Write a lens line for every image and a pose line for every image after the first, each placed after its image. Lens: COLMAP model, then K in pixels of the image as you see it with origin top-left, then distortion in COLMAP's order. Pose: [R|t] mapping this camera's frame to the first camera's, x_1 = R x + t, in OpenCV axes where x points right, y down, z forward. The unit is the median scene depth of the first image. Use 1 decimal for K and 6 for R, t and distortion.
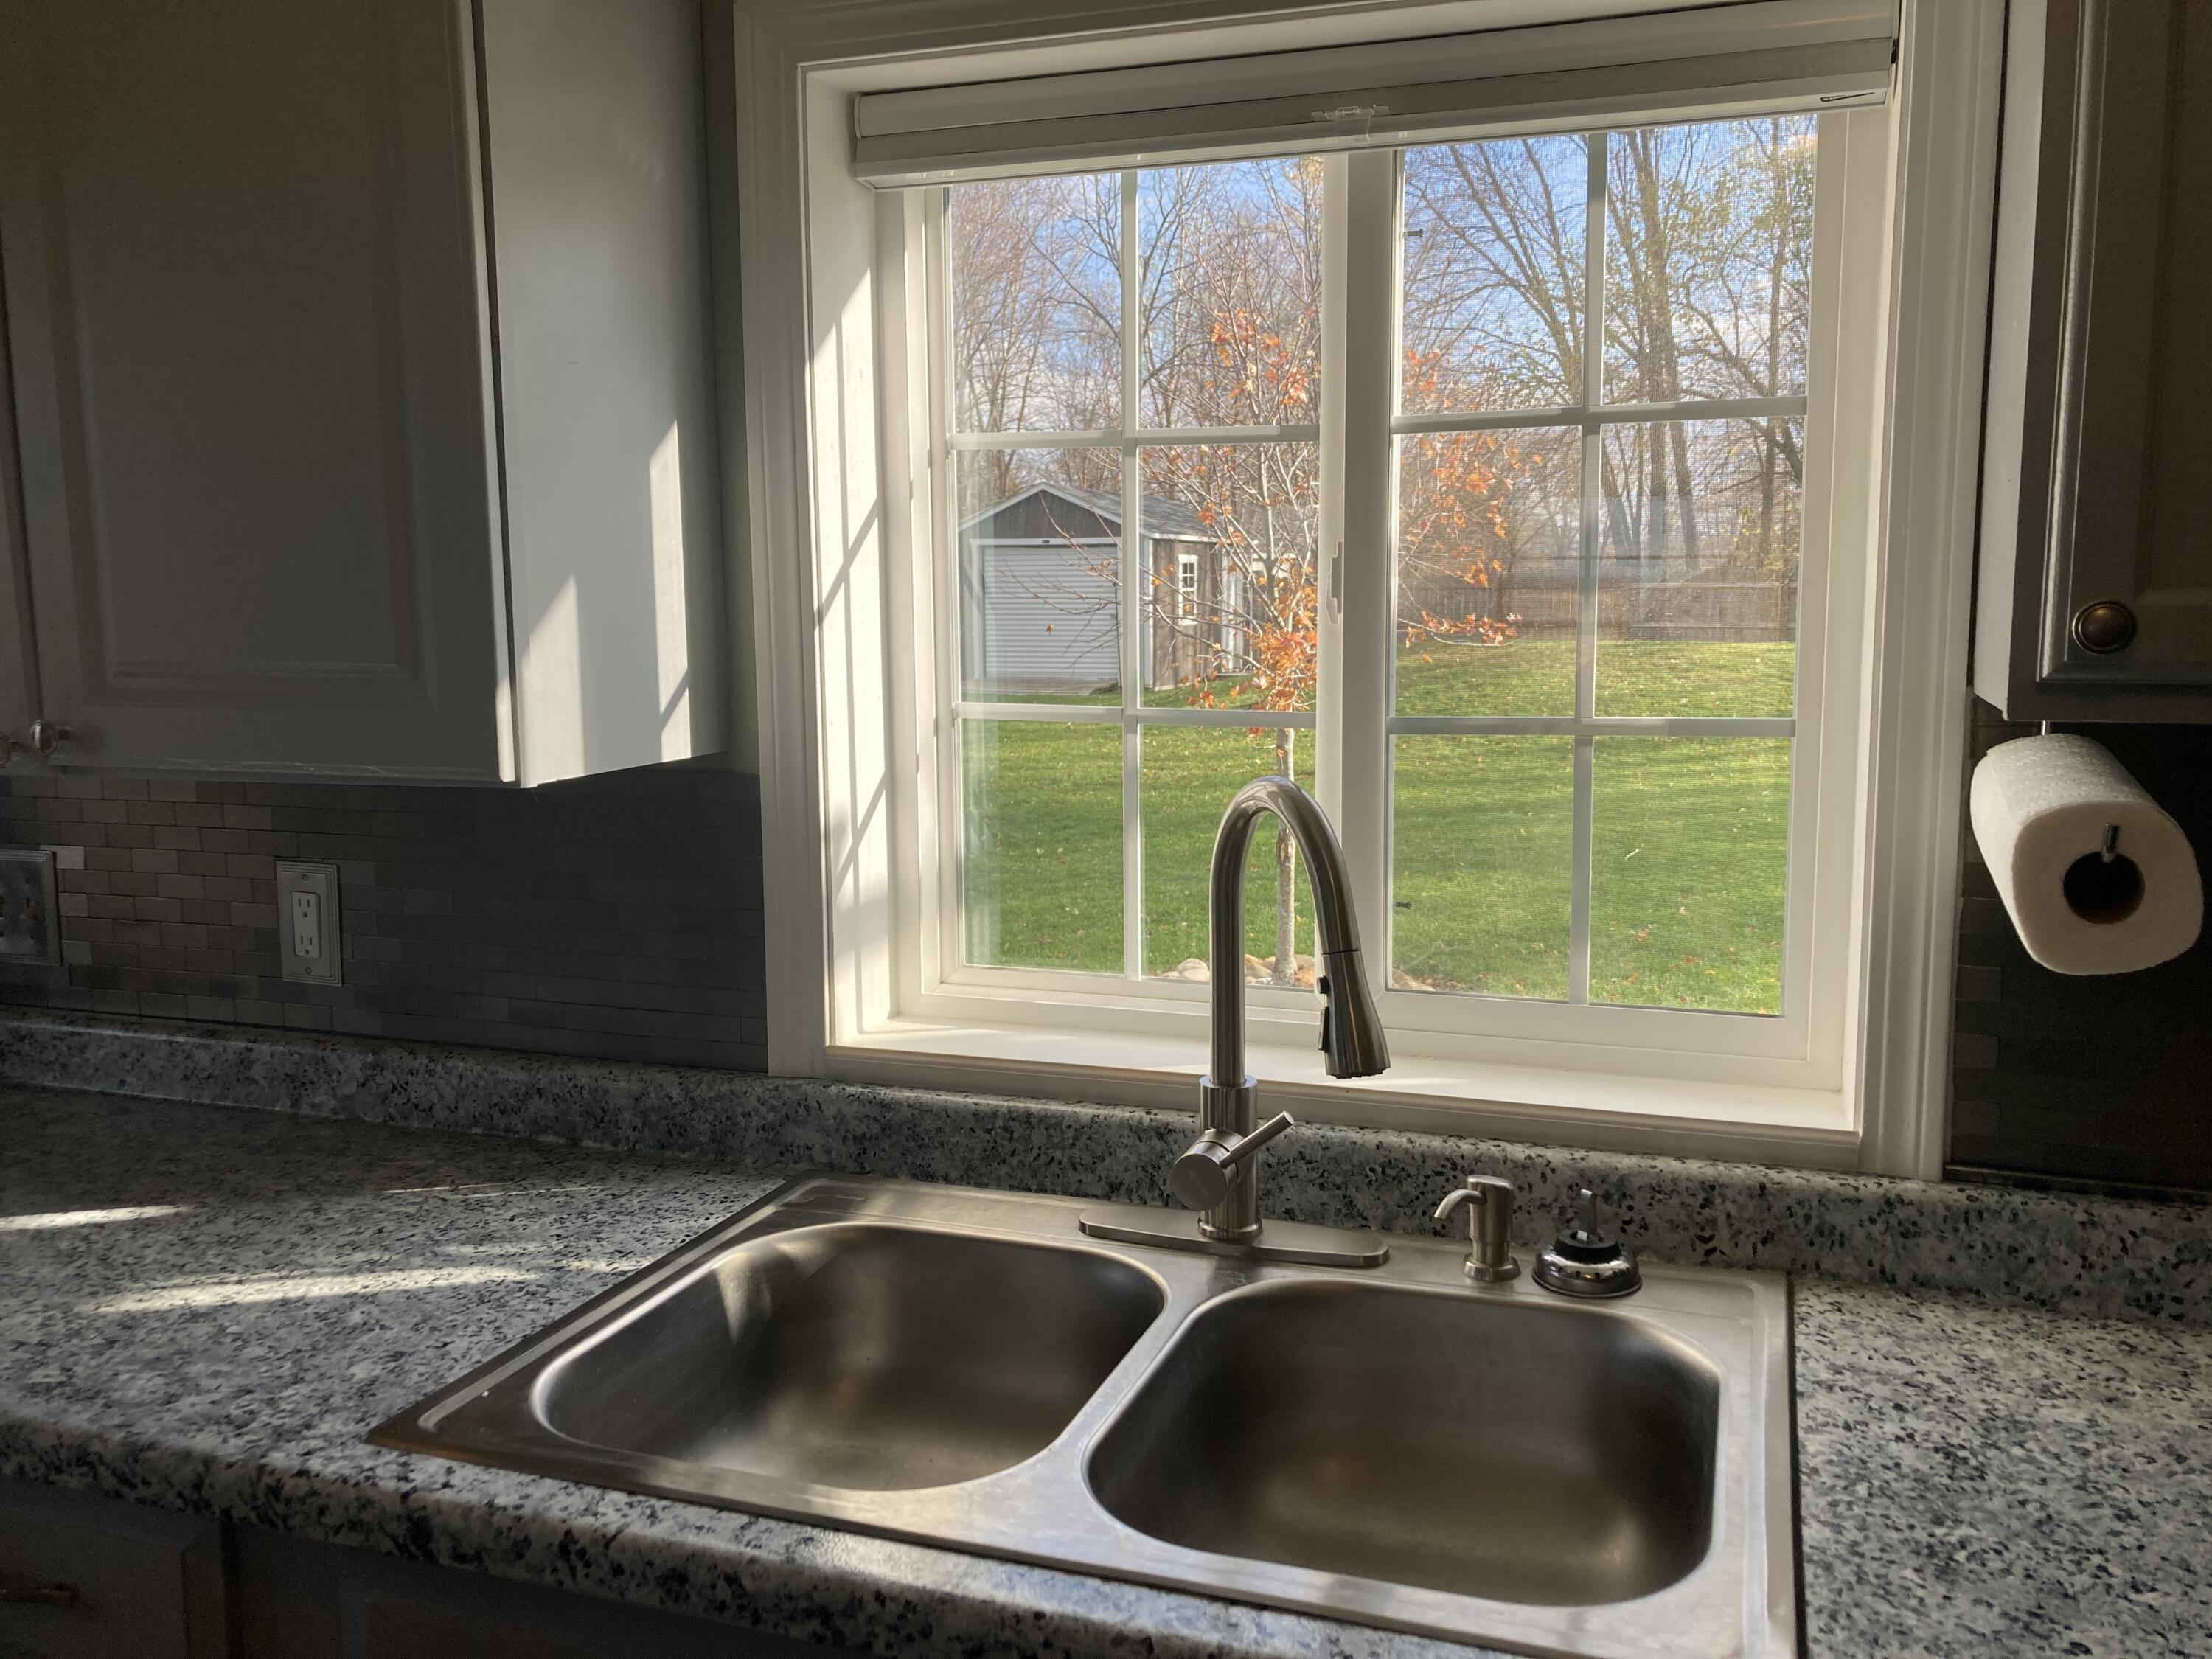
lens RADIAL K [[1805.0, 0, 1106.0], [0, 1805.0, 829.5], [0, 0, 1]] dist [-0.180984, 0.278056]
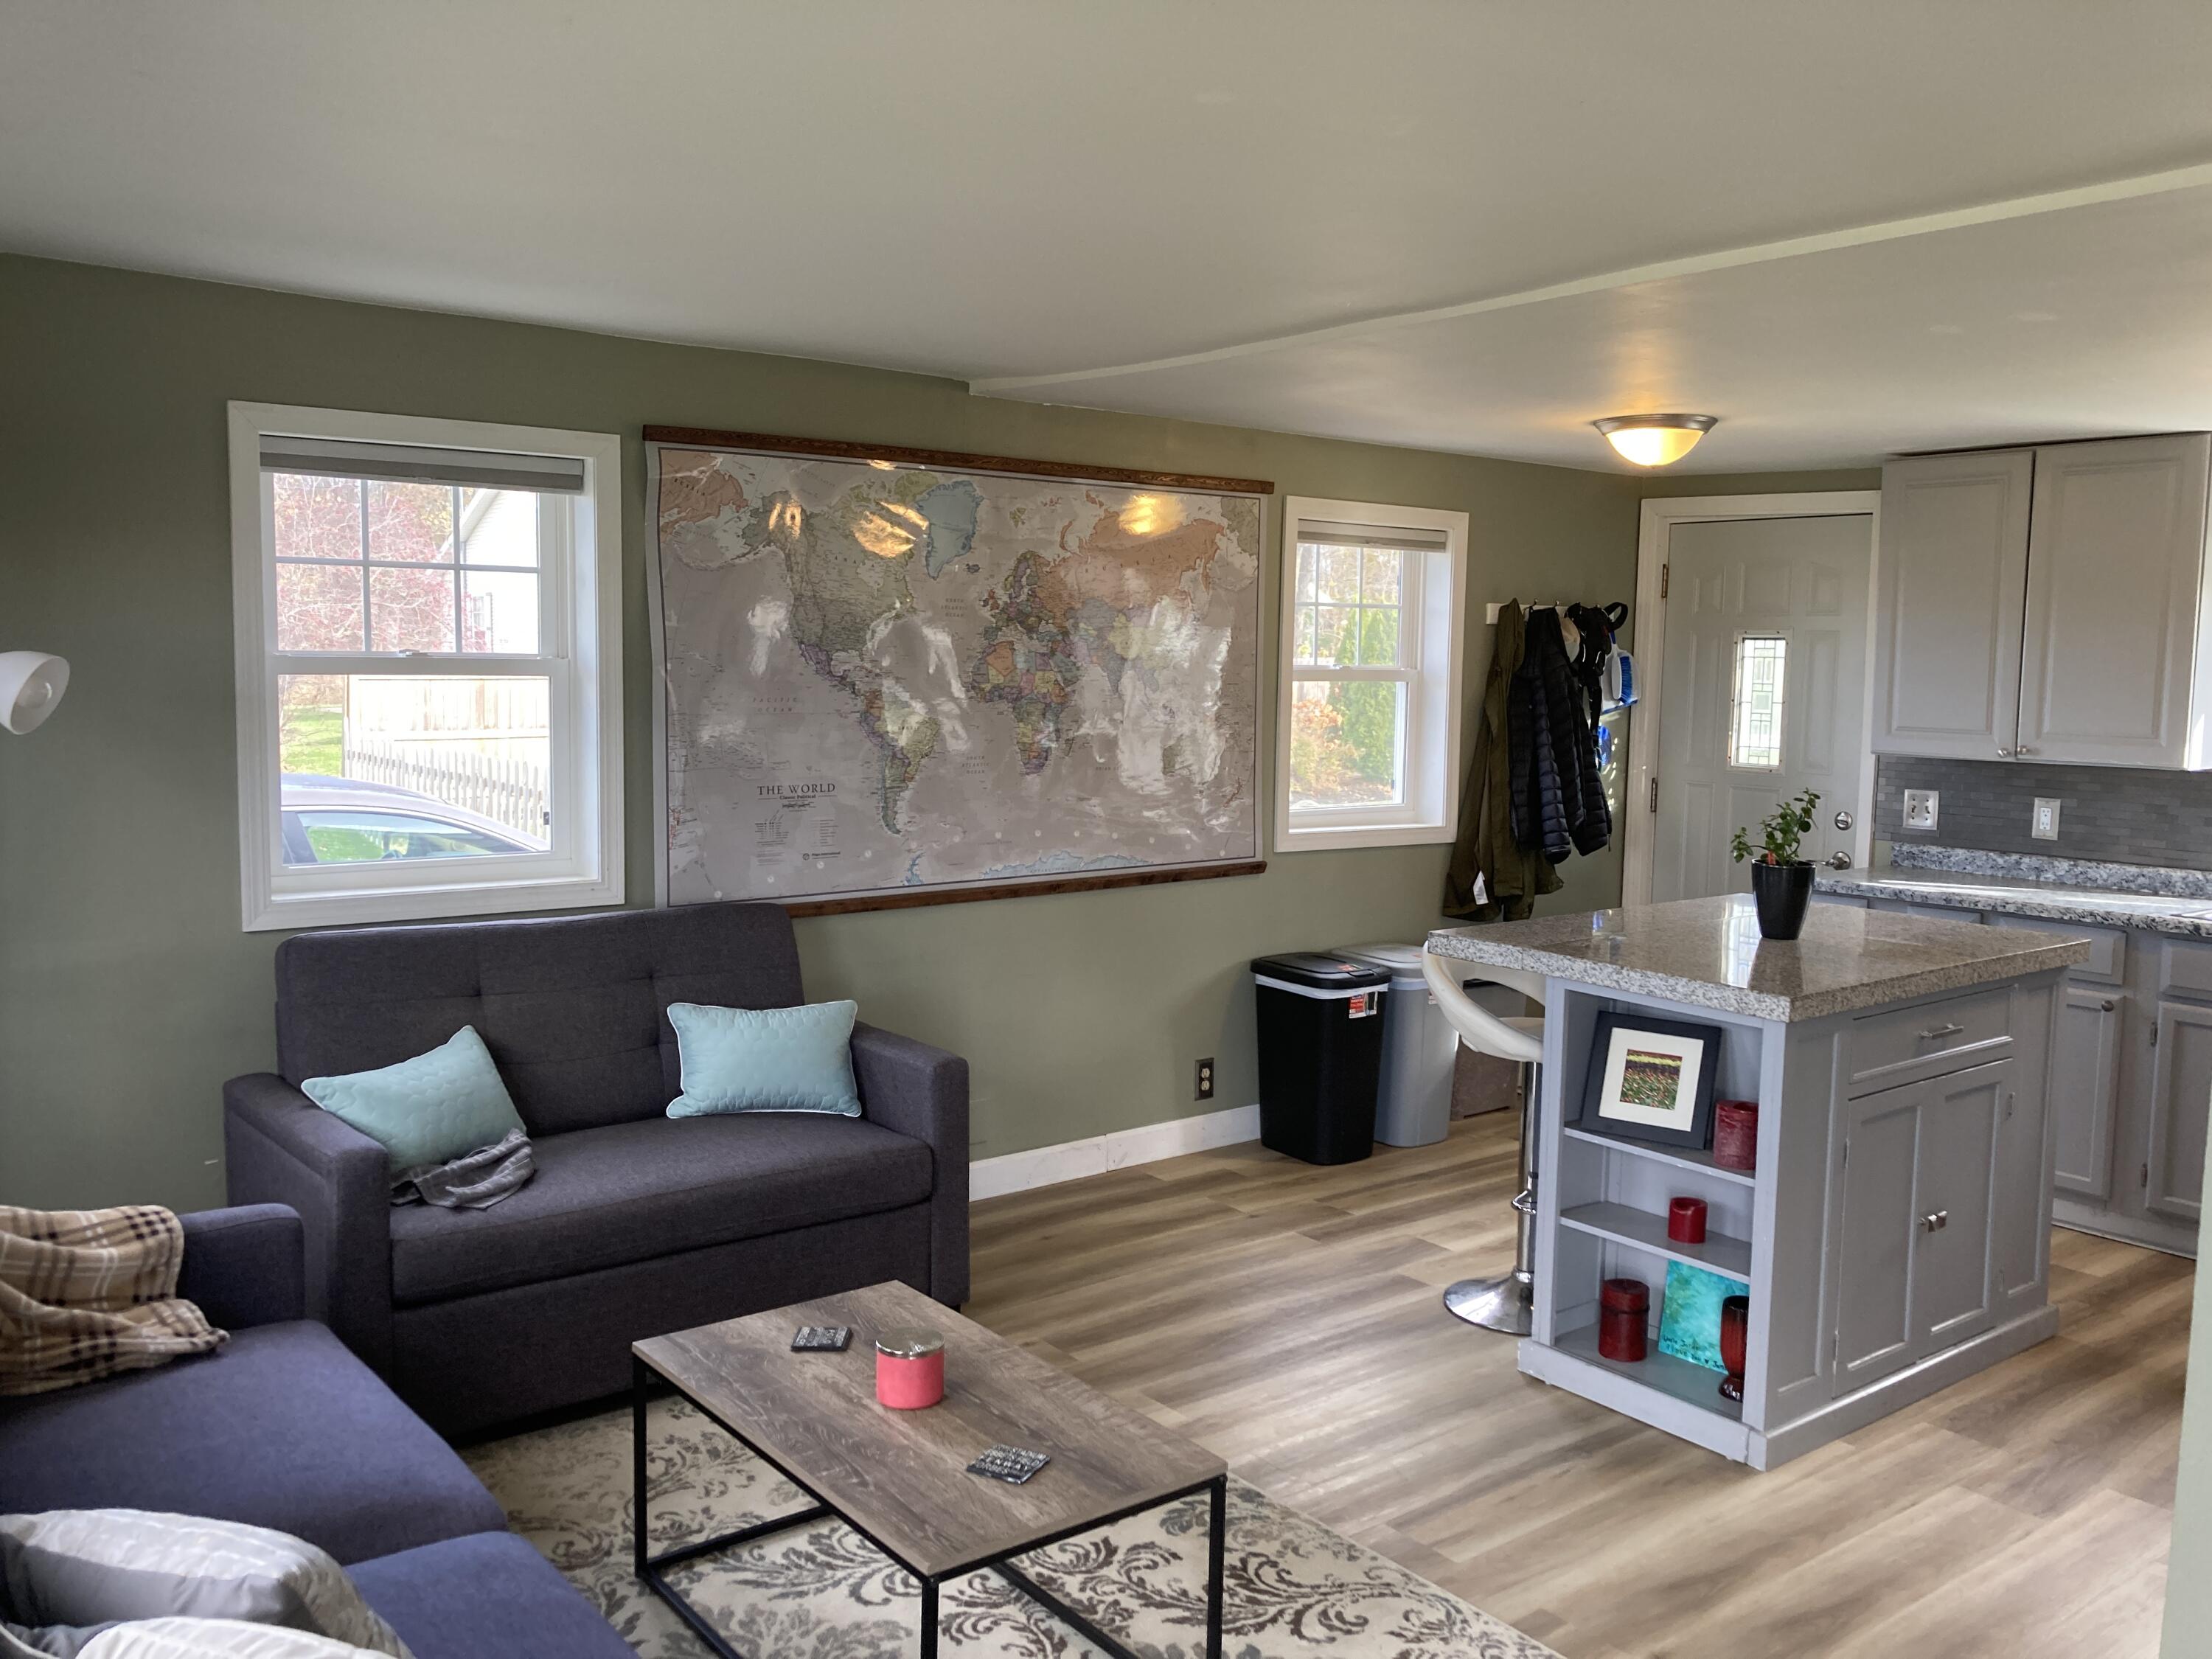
lens RADIAL K [[1805.0, 0, 1106.0], [0, 1805.0, 829.5], [0, 0, 1]] dist [-0.180984, 0.278056]
pose [[0.839625, 0.078262, -0.537499, -0.194470], [-0.101802, 0.994703, -0.014191, 0.282177], [0.533542, 0.066634, 0.843145, -2.418516]]
